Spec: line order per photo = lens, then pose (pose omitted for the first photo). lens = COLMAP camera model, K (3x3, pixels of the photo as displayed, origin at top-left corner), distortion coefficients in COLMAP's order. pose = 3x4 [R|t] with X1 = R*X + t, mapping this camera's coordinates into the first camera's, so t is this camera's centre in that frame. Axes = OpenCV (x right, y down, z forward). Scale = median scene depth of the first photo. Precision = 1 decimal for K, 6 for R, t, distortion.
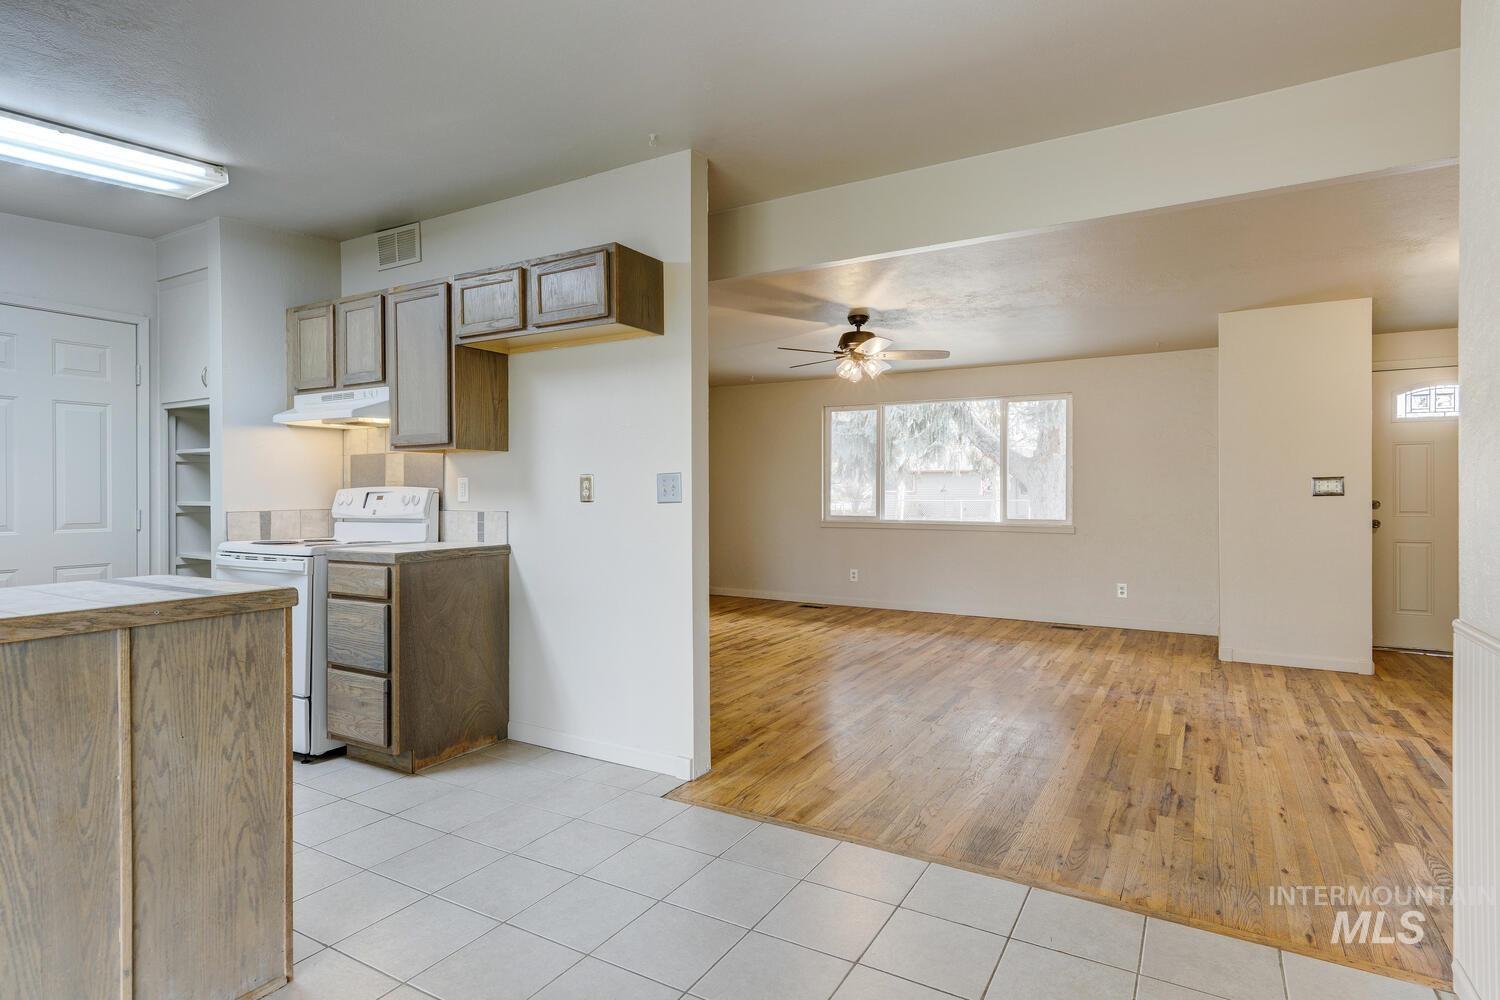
lens RADIAL K [[782.9, 0, 751.2], [0, 782.9, 493.4], [0, 0, 1]] dist [0.014505, -0.003934]
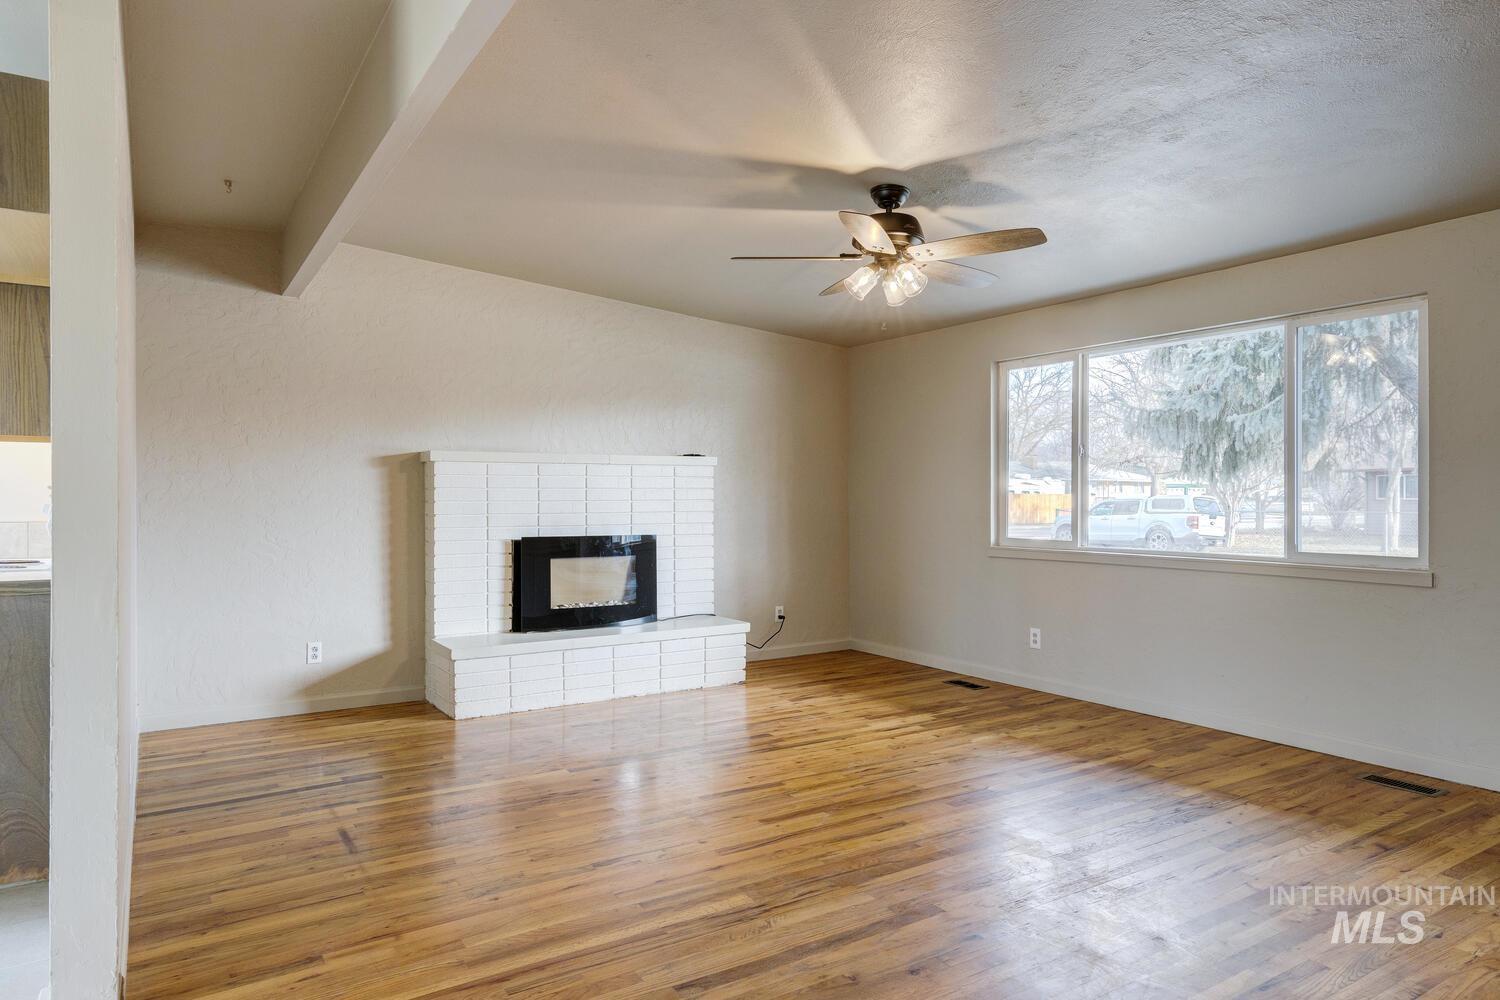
lens RADIAL K [[923.3, 0, 751.4], [0, 923.3, 497.3], [0, 0, 1]] dist [0.006584, -0.002400]
pose [[0.891723, -0.000342, -0.452581, 0.585628], [-0.002056, 0.999986, -0.004808, -0.000043], [0.452577, 0.005218, 0.891710, 0.604727]]
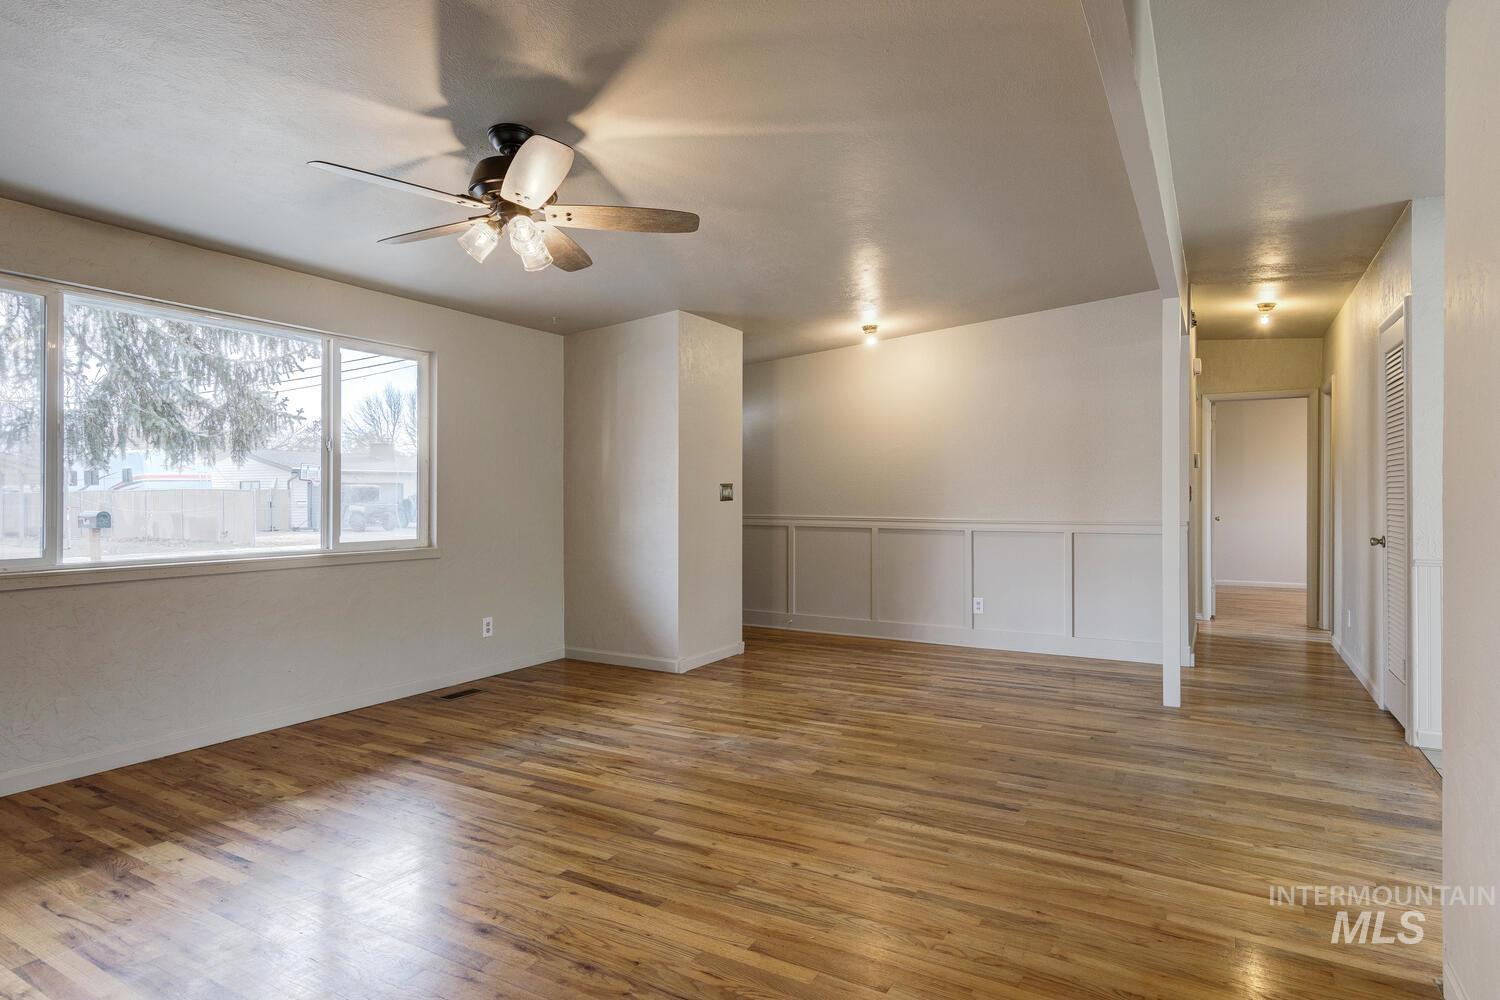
lens RADIAL K [[815.0, 0, 752.3], [0, 815.0, 499.7], [0, 0, 1]] dist [0.004218, -0.000795]
pose [[-0.010499, -0.002793, 0.999941, -0.610208], [0.004895, 0.999984, 0.002844, -0.001412], [-0.999933, 0.004925, -0.010485, 1.437020]]
